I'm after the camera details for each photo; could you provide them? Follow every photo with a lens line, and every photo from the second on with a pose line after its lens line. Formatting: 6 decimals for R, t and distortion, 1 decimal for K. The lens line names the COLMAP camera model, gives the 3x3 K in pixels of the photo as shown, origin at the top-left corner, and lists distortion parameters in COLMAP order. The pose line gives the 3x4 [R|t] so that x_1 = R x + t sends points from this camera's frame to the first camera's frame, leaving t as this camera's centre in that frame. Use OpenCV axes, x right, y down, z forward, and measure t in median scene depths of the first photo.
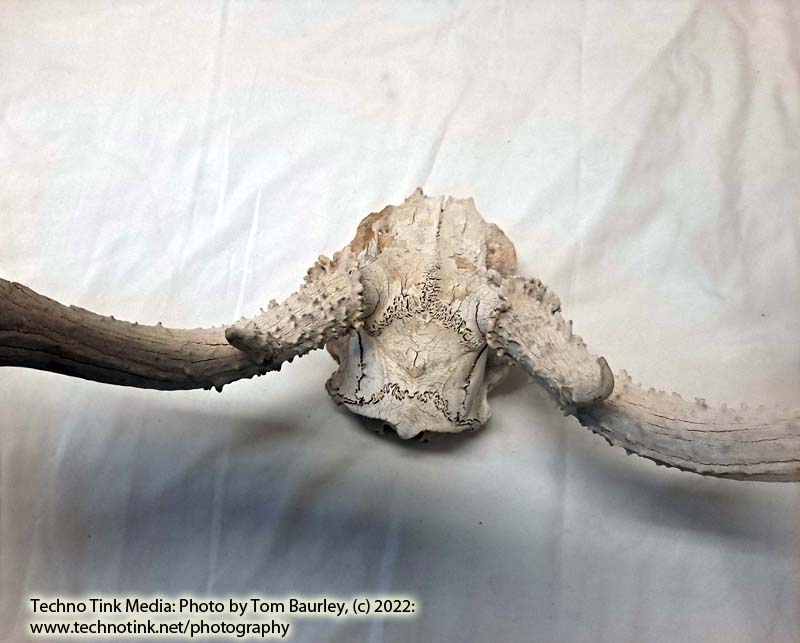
lens RADIAL K [[620.0, 0, 366.7], [0, 620.0, 320.5], [0, 0, 1]] dist [0.000667, -0.002499]
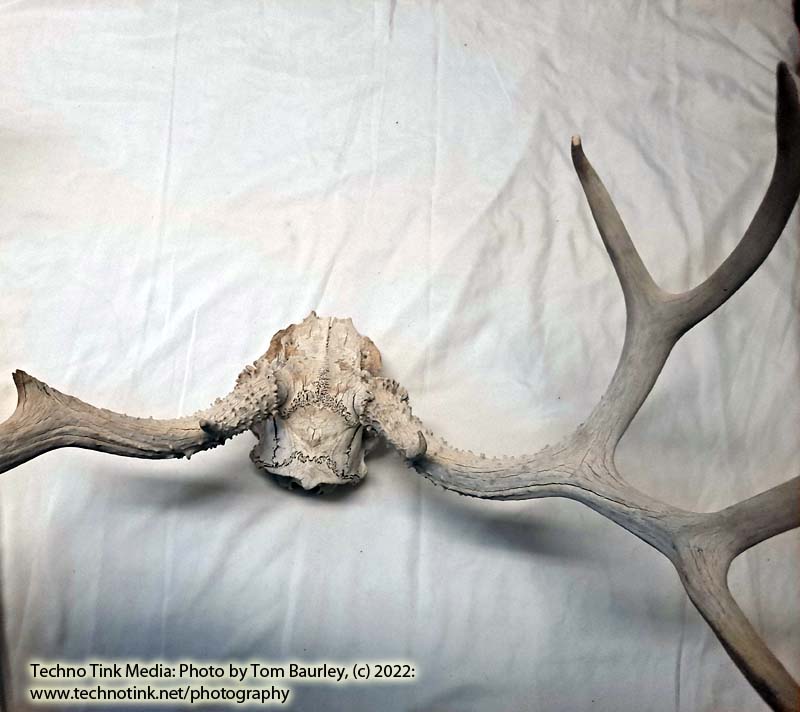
lens RADIAL K [[668.8, 0, 313.8], [0, 668.8, 355.9], [0, 0, 1]] dist [0.070616, -0.100277]
pose [[0.996998, -0.018860, 0.075093, -0.035292], [0.022903, 0.998313, -0.053349, -0.037932], [-0.073960, 0.054909, 0.995748, -0.583269]]
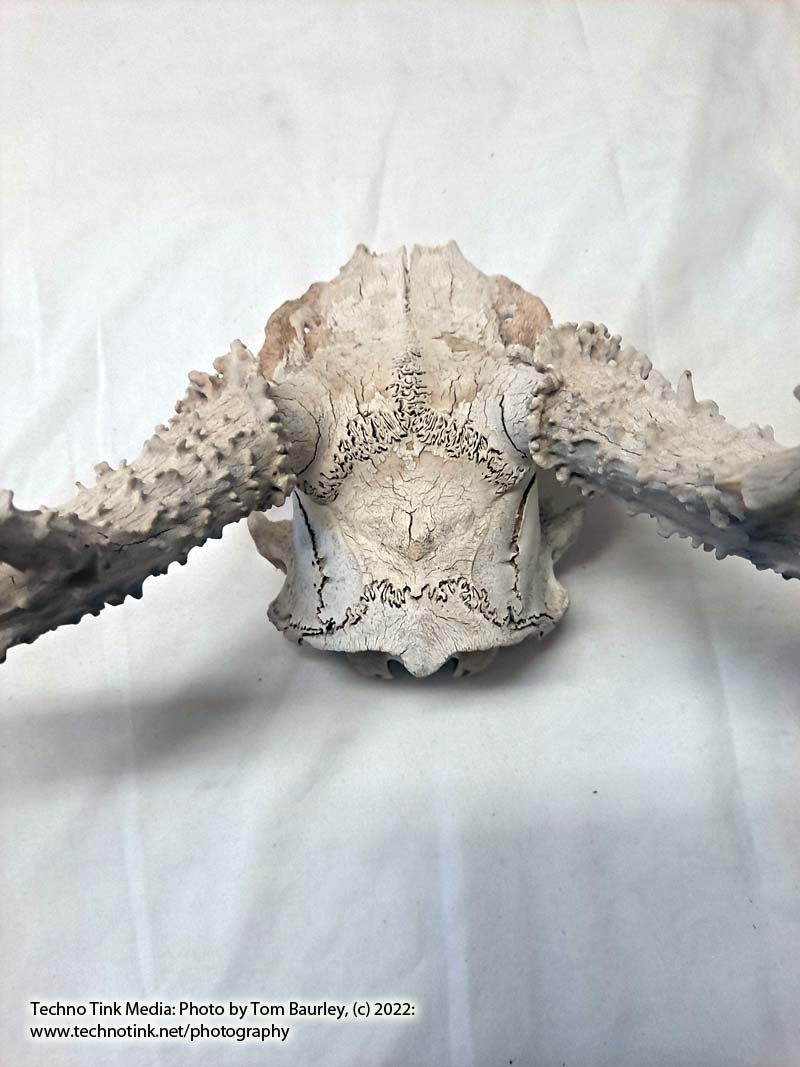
lens RADIAL K [[799.1, 0, 400.0], [0, 799.1, 533.5], [0, 0, 1]] dist [0.008203, -0.008127]
pose [[0.976203, -0.214875, 0.029275, 0.048292], [0.215117, 0.976574, -0.005341, 0.069296], [-0.027442, 0.011511, 0.999557, 0.308450]]
